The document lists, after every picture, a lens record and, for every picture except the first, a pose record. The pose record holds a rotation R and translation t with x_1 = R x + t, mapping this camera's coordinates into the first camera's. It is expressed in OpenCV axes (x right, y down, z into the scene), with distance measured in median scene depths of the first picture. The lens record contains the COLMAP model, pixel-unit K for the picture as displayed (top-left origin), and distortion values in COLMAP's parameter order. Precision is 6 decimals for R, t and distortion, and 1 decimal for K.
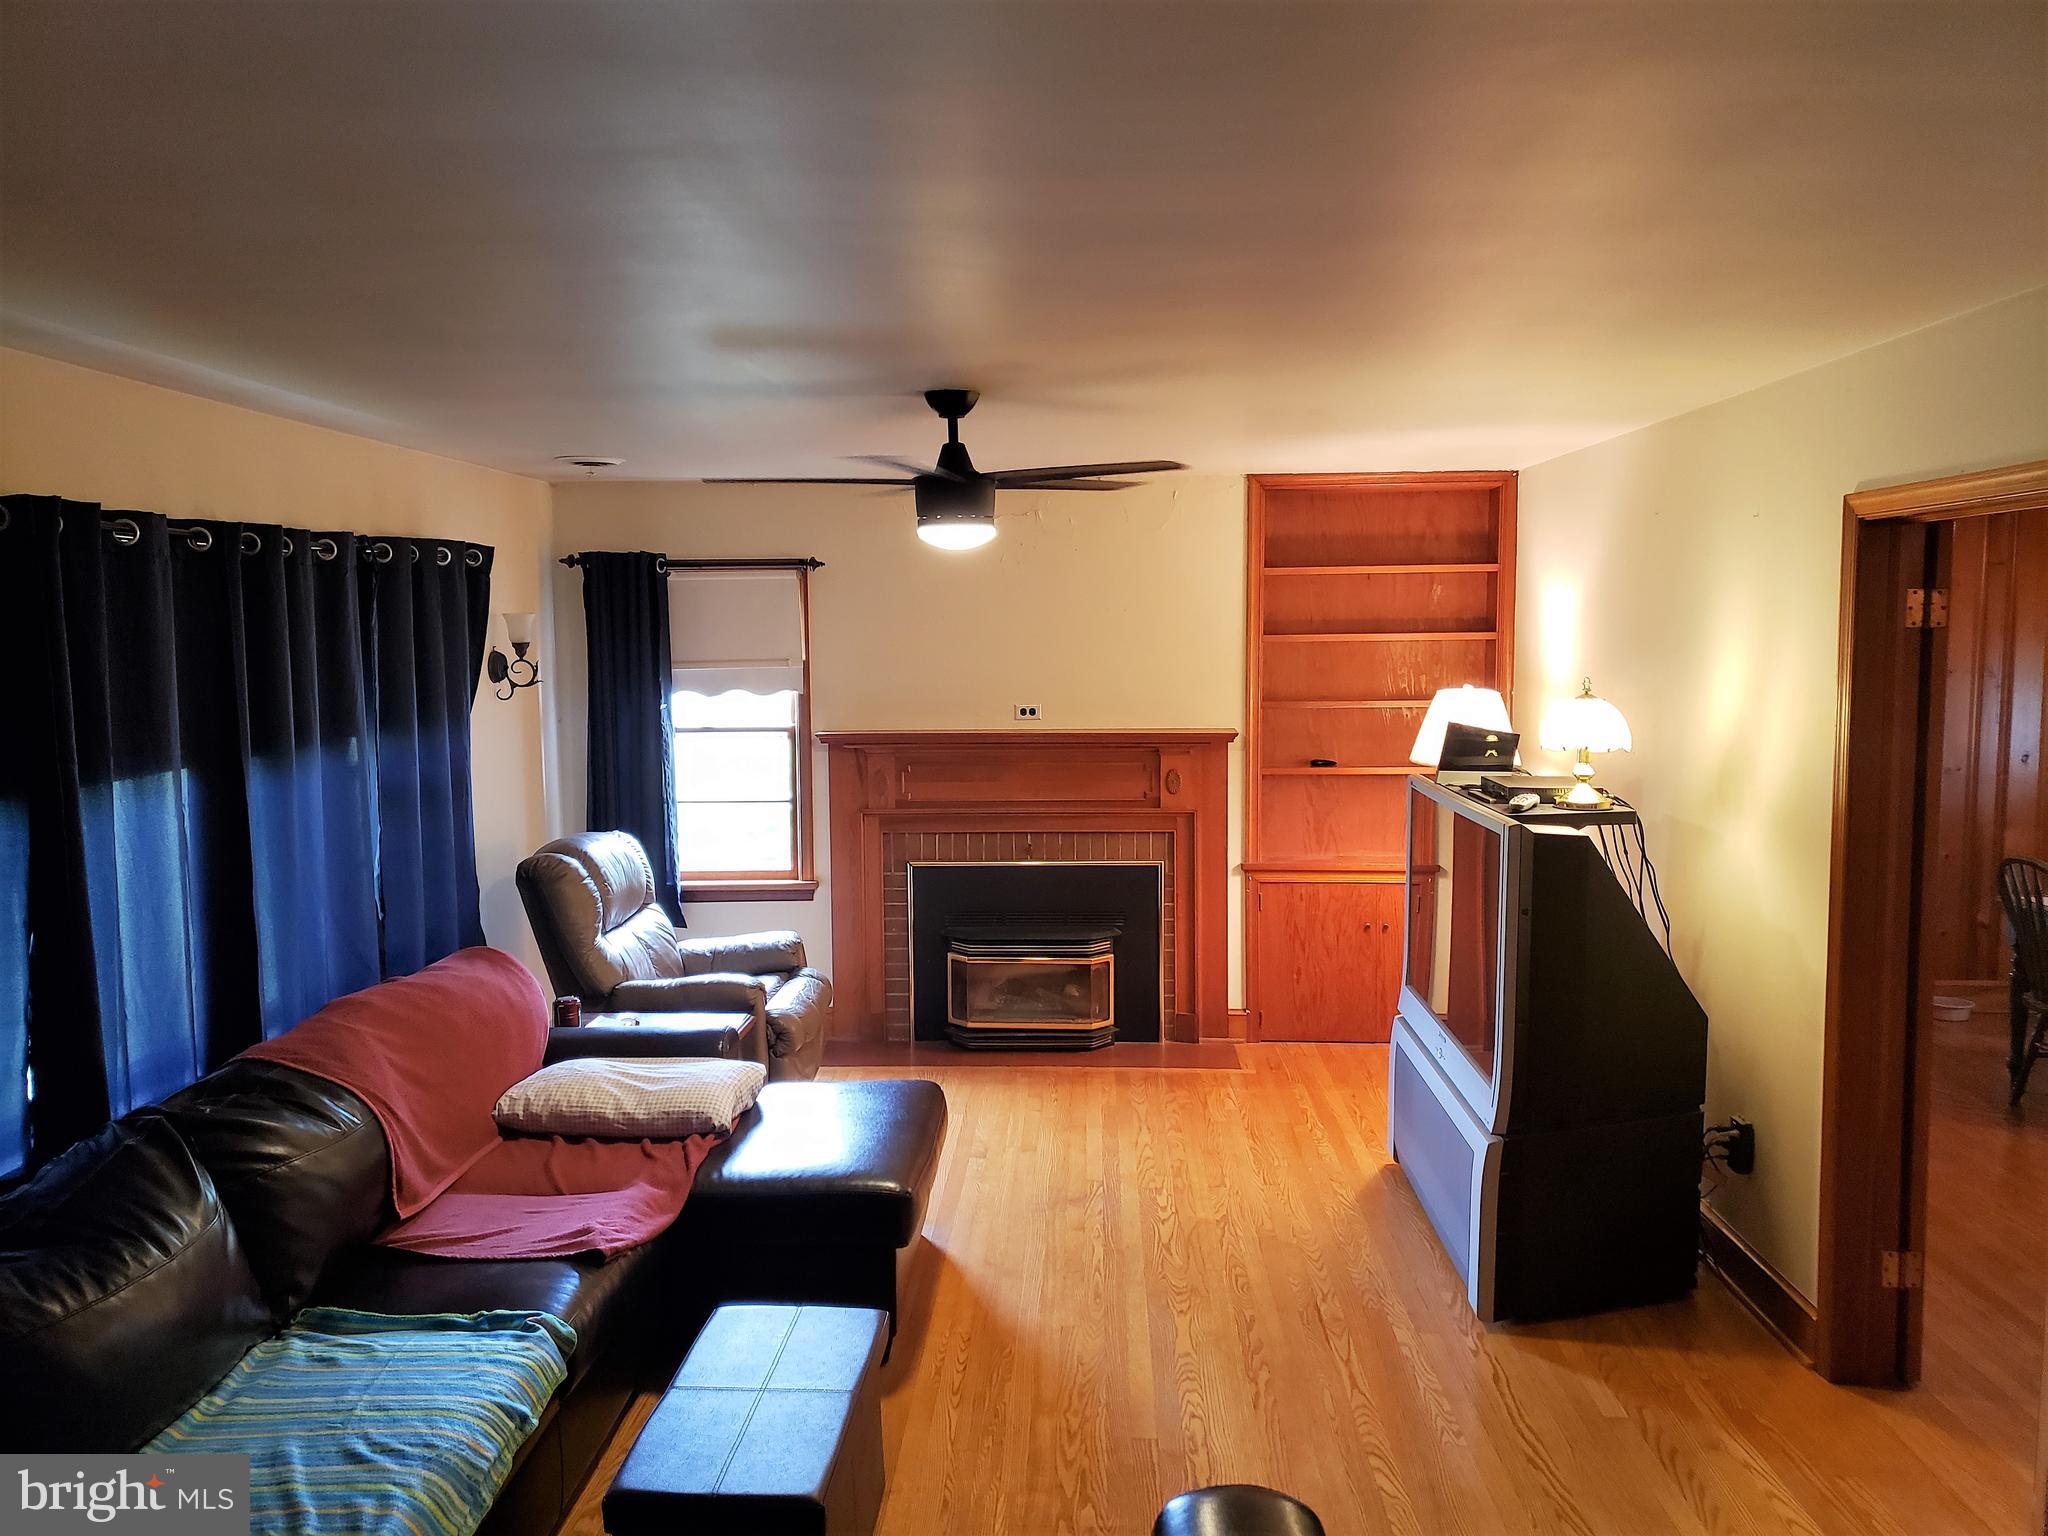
lens RADIAL K [[1605.9, 0, 1024.0], [0, 1605.9, 768.0], [0, 0, 1]] dist [0.223638, -0.439147]
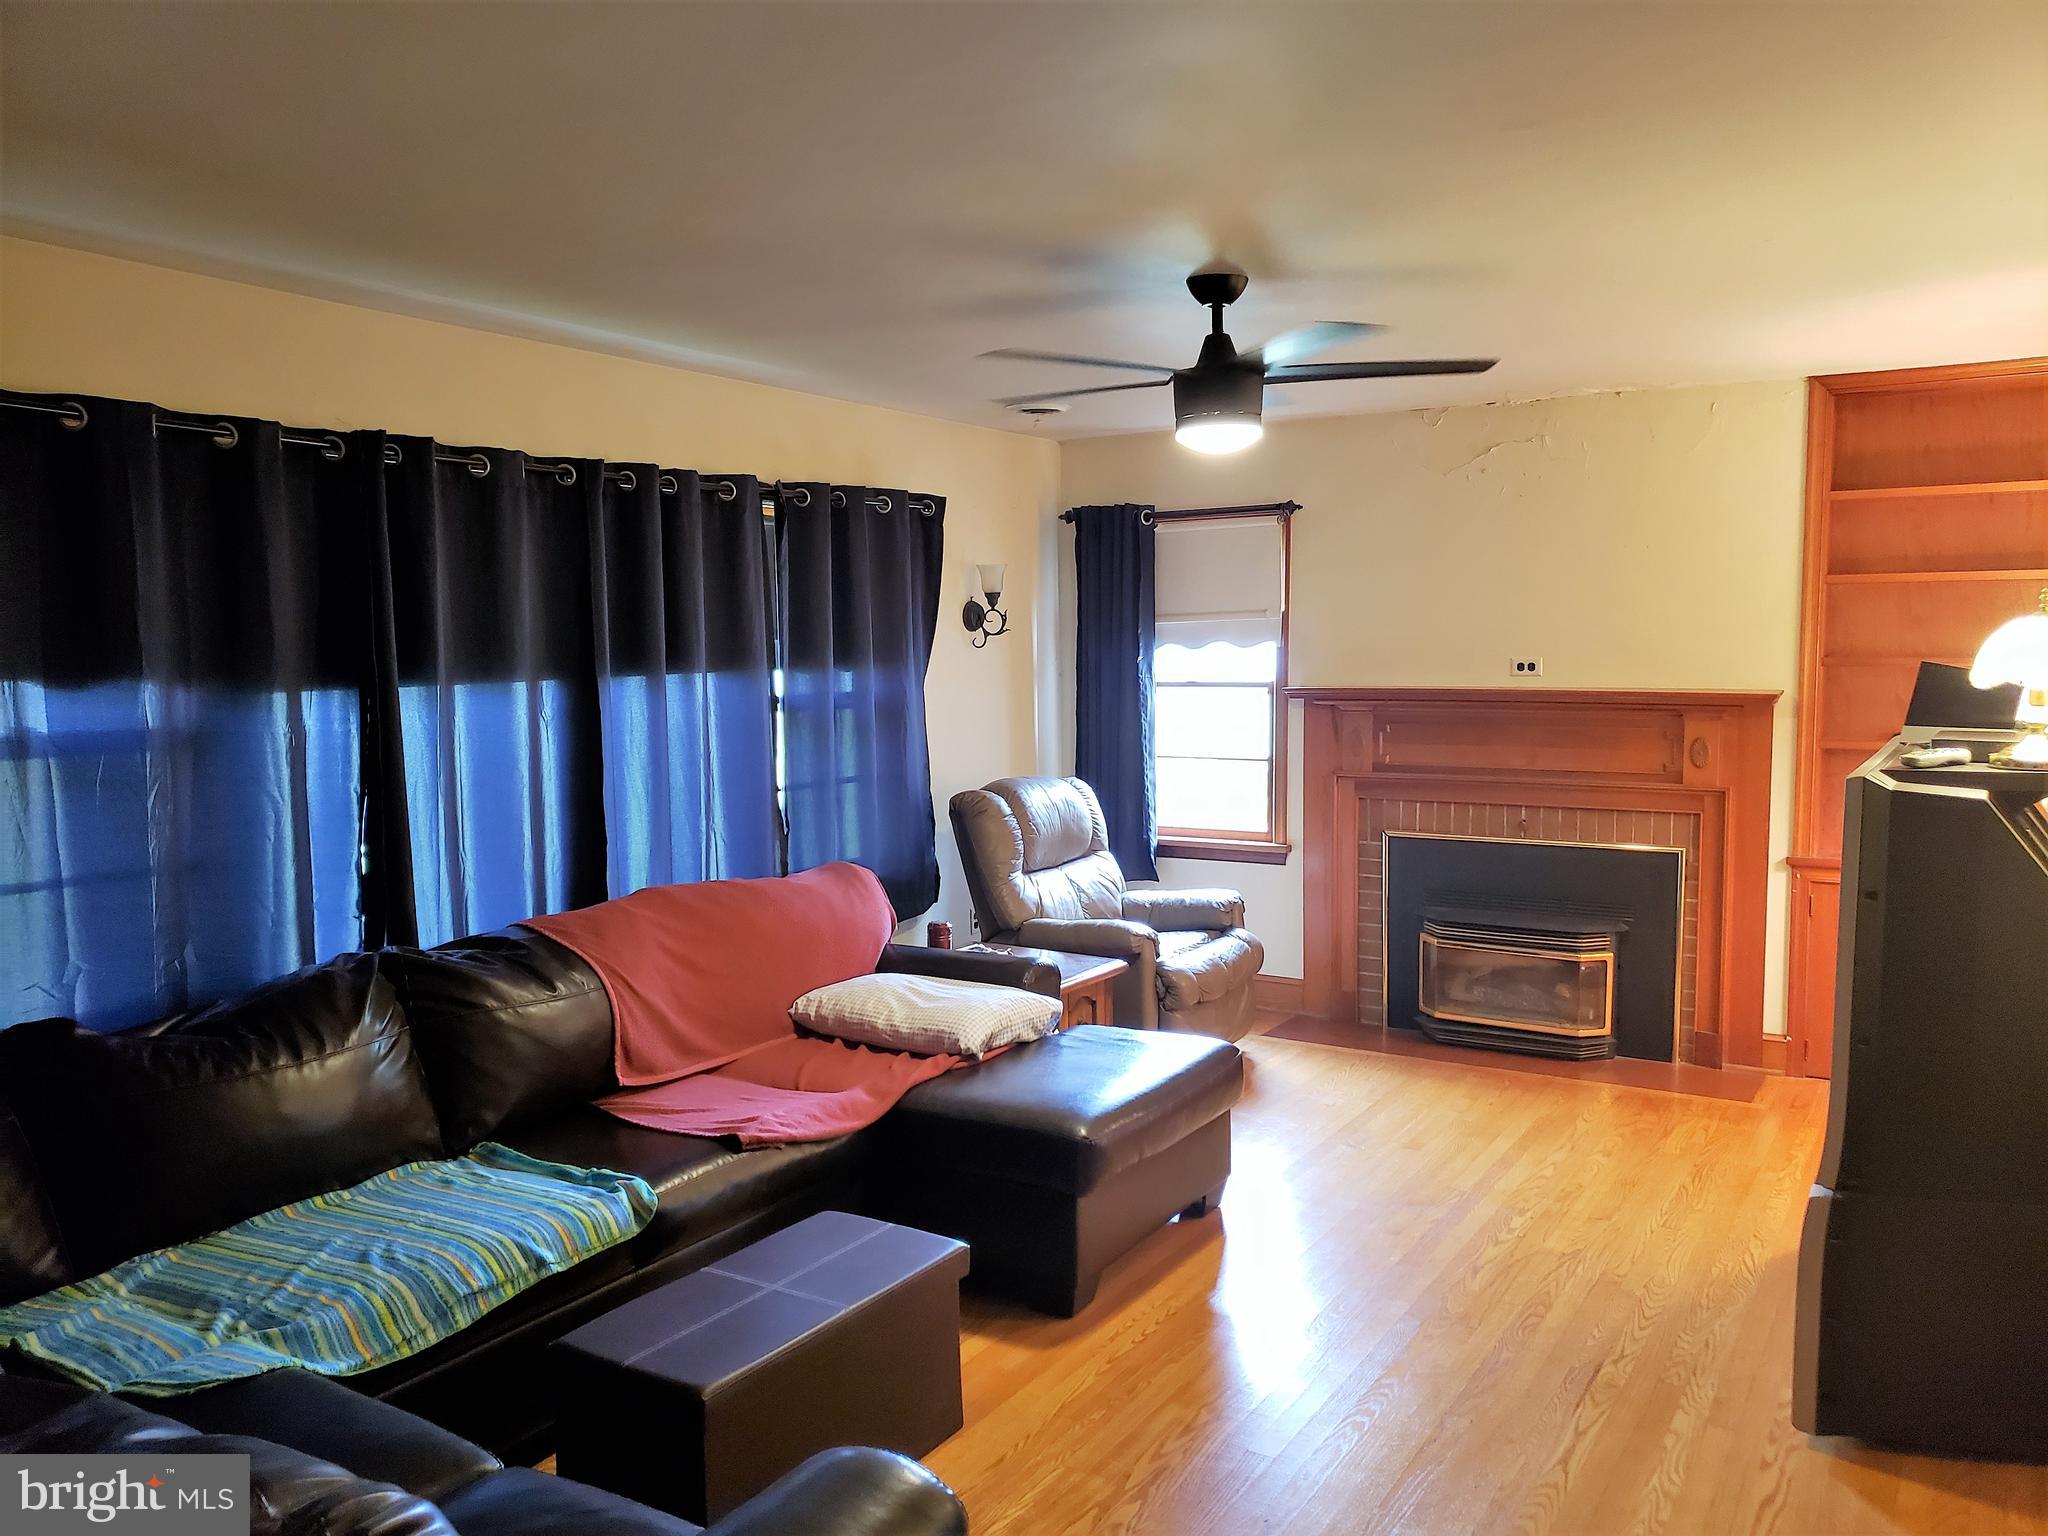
lens RADIAL K [[1600.9, 0, 1024.0], [0, 1600.9, 768.0], [0, 0, 1]] dist [0.028103, 0.000307]
pose [[0.875207, 0.040669, -0.482036, 0.188996], [-0.042188, 0.999080, 0.007693, 0.024588], [0.481906, 0.013603, 0.876117, 0.103296]]
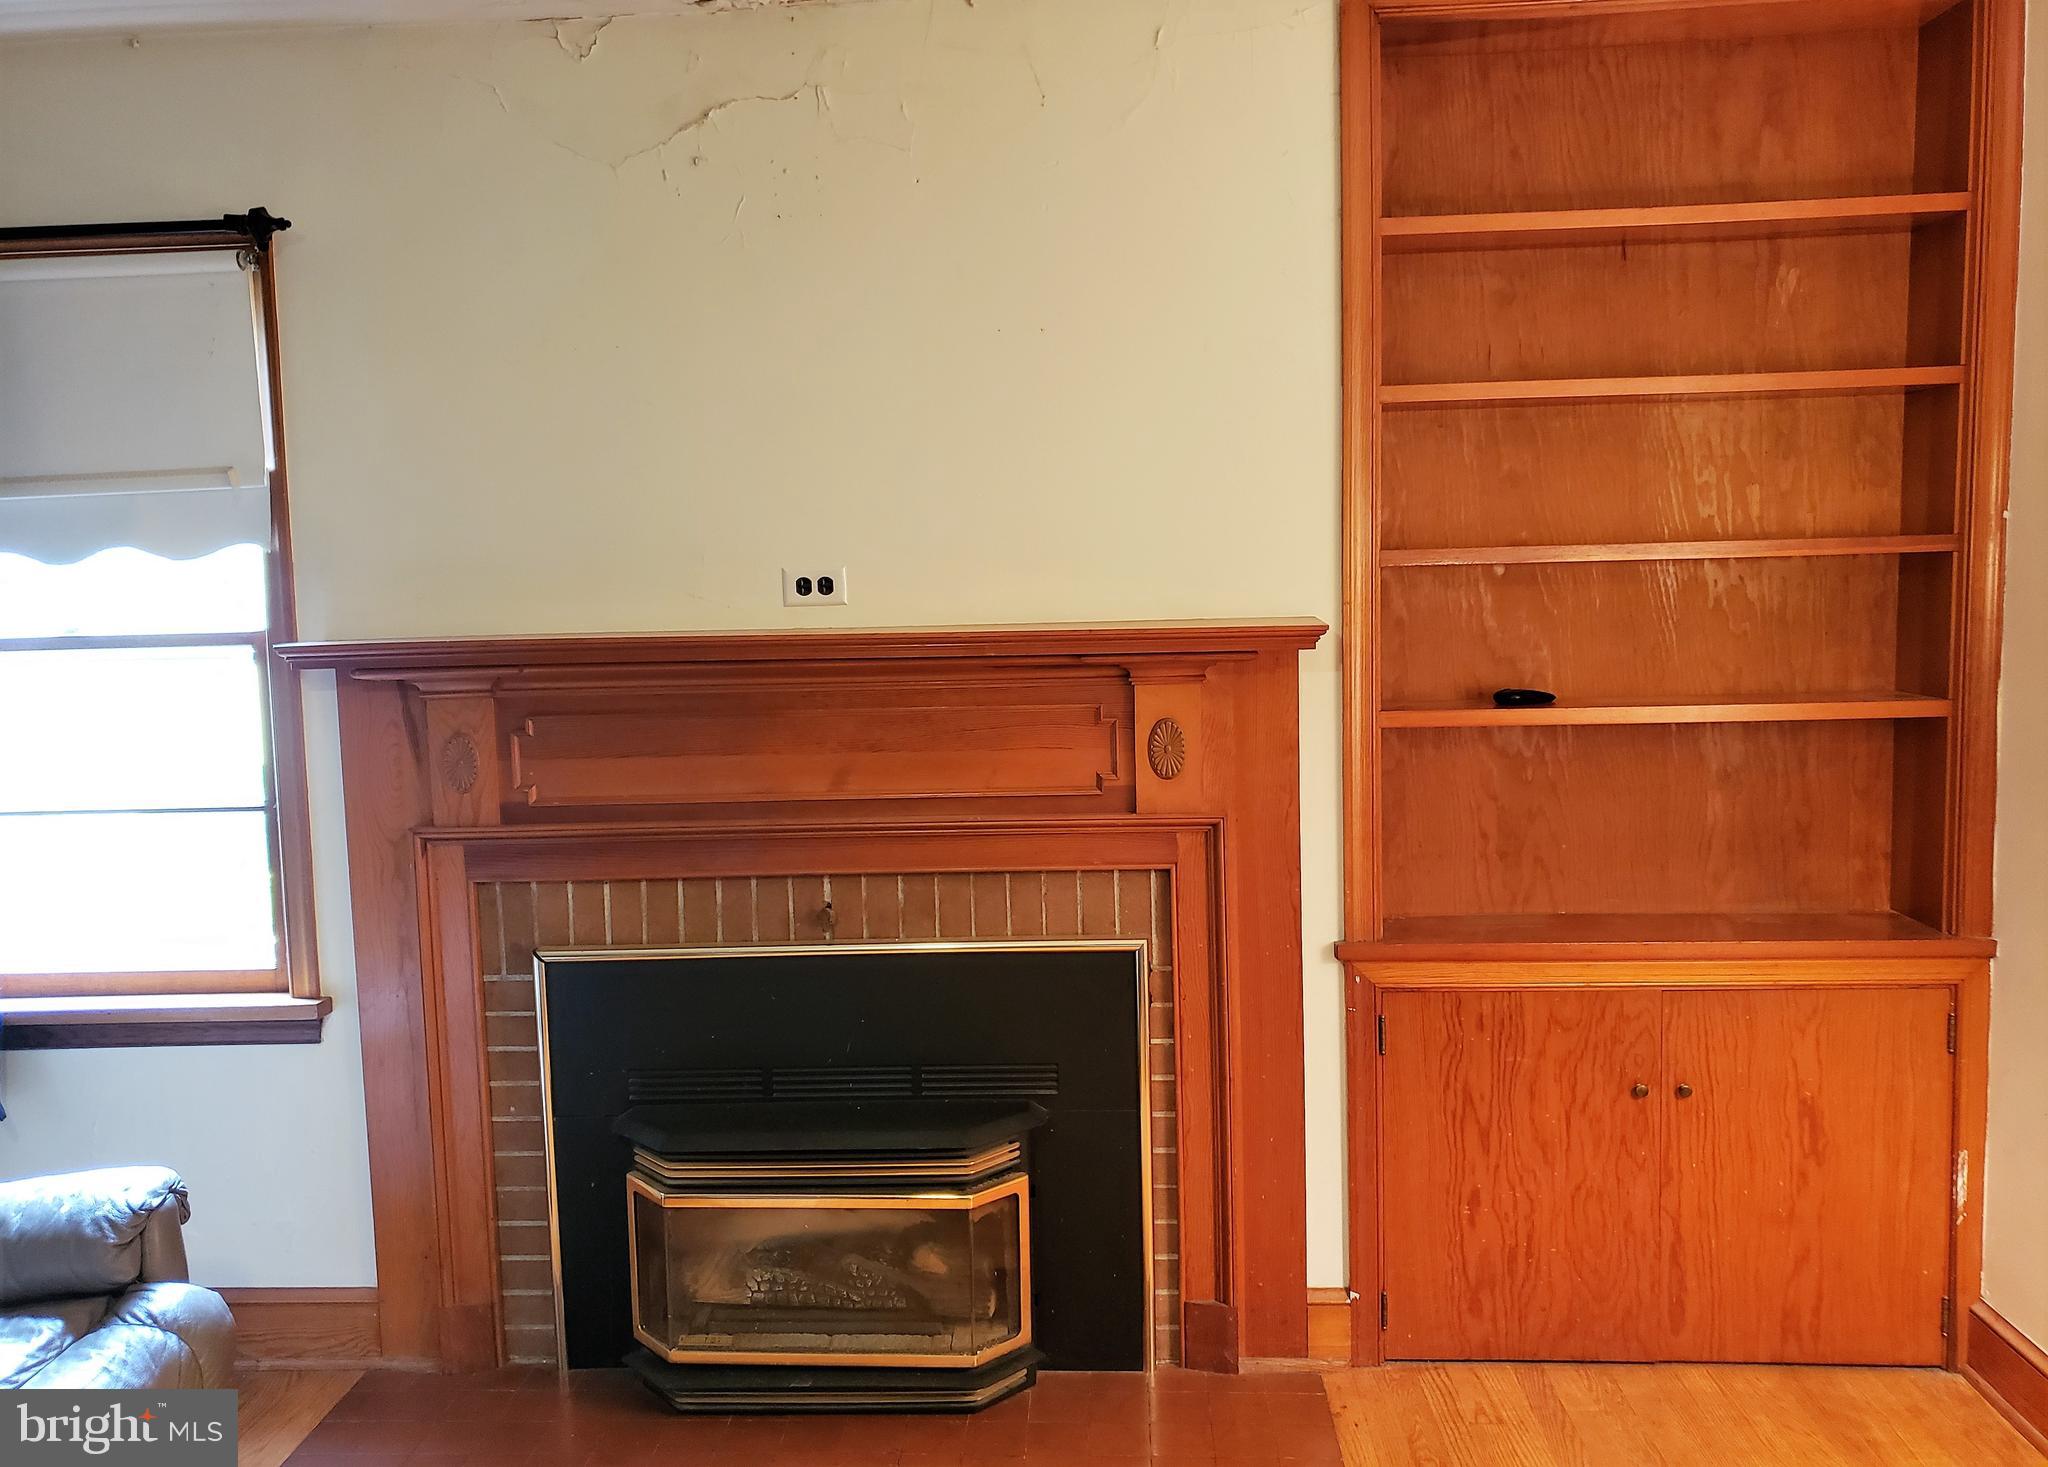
lens RADIAL K [[1683.6, 0, 1033.5], [0, 1683.6, 699.7], [0, 0, 1]] dist [0.002848, 0.001147]
pose [[0.999577, -0.016826, -0.023711, 0.069458], [0.017018, 0.999824, 0.007910, -0.008186], [0.023574, -0.008310, 0.999688, 0.573214]]
